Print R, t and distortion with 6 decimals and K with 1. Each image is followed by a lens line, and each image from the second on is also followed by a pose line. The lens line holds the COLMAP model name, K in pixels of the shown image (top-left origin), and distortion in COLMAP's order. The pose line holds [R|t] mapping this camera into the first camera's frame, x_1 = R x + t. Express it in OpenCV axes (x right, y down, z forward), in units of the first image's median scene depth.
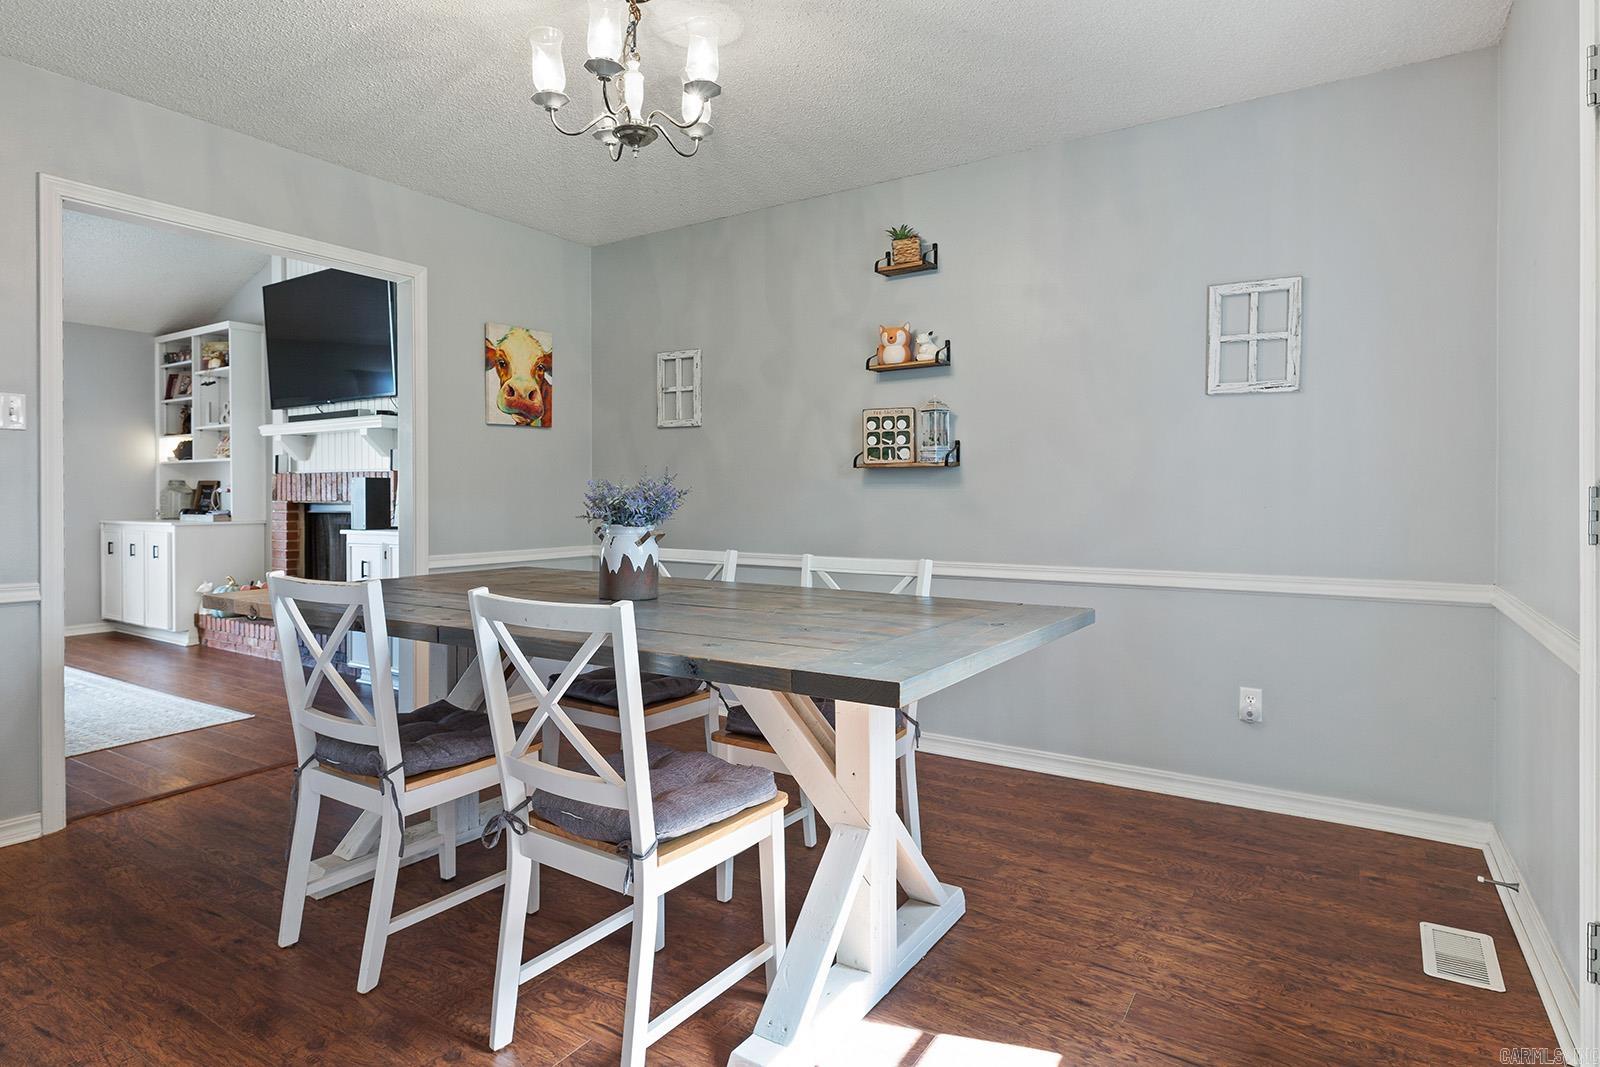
lens RADIAL K [[858.5, 0, 802.4], [0, 858.5, 511.0], [0, 0, 1]] dist [-0.000561, 0.000322]
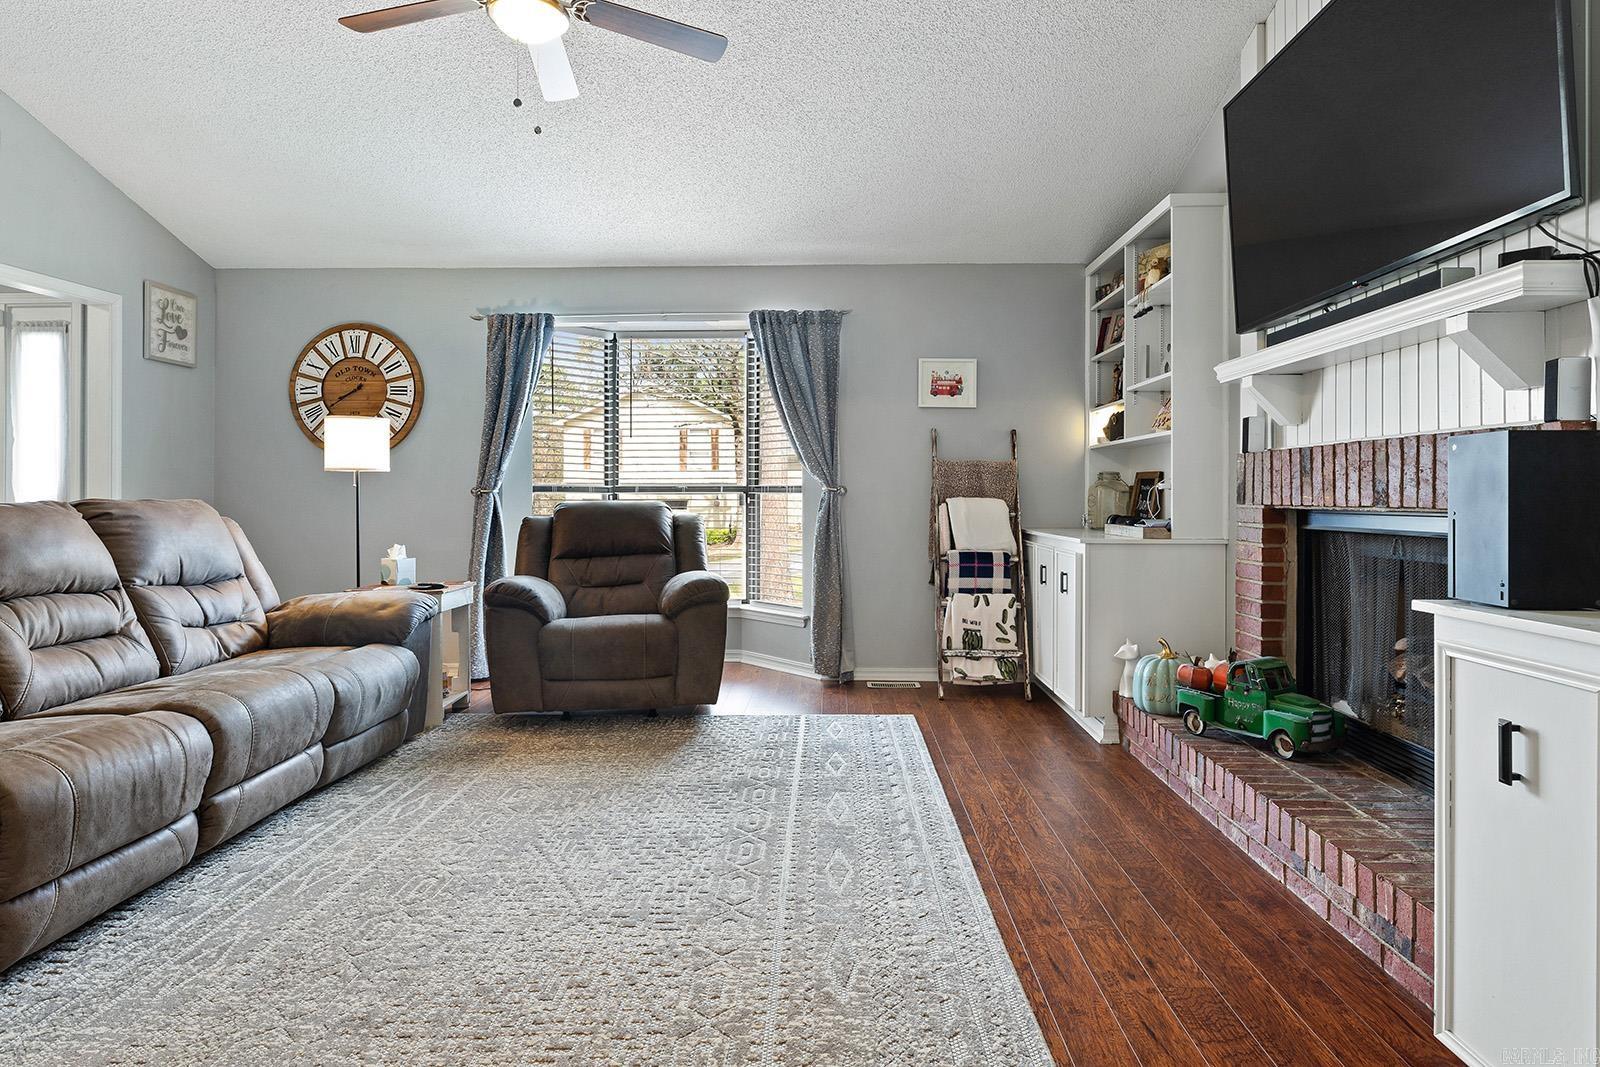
lens RADIAL K [[883.2, 0, 797.1], [0, 883.2, 490.2], [0, 0, 1]] dist [-0.001121, -0.001484]
pose [[0.509917, -0.004309, -0.860213, -0.287841], [-0.016944, 0.999743, -0.015051, -0.007827], [0.860057, 0.022250, 0.509713, 0.489690]]
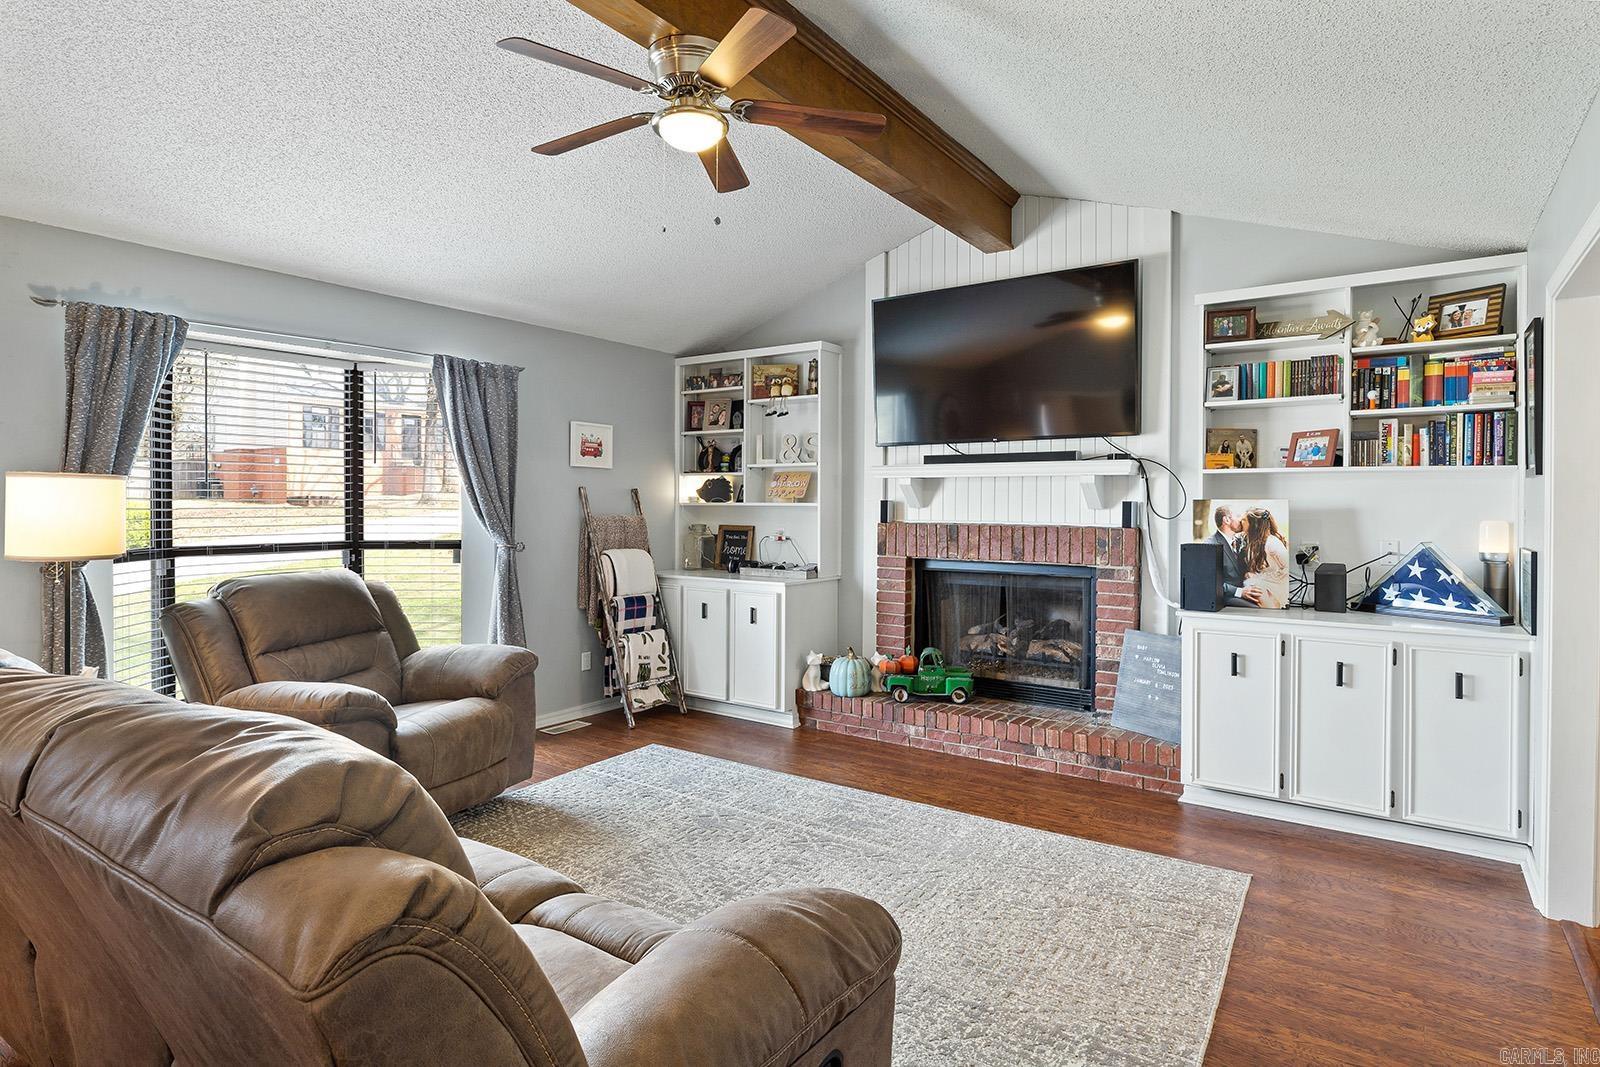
lens RADIAL K [[888.1, 0, 798.7], [0, 888.1, 503.8], [0, 0, 1]] dist [0.001208, 0.000288]
pose [[0.999581, 0.006633, -0.028186, -0.678313], [-0.007055, 0.999864, -0.014916, -0.049414], [0.028083, 0.015109, 0.999491, 0.125937]]
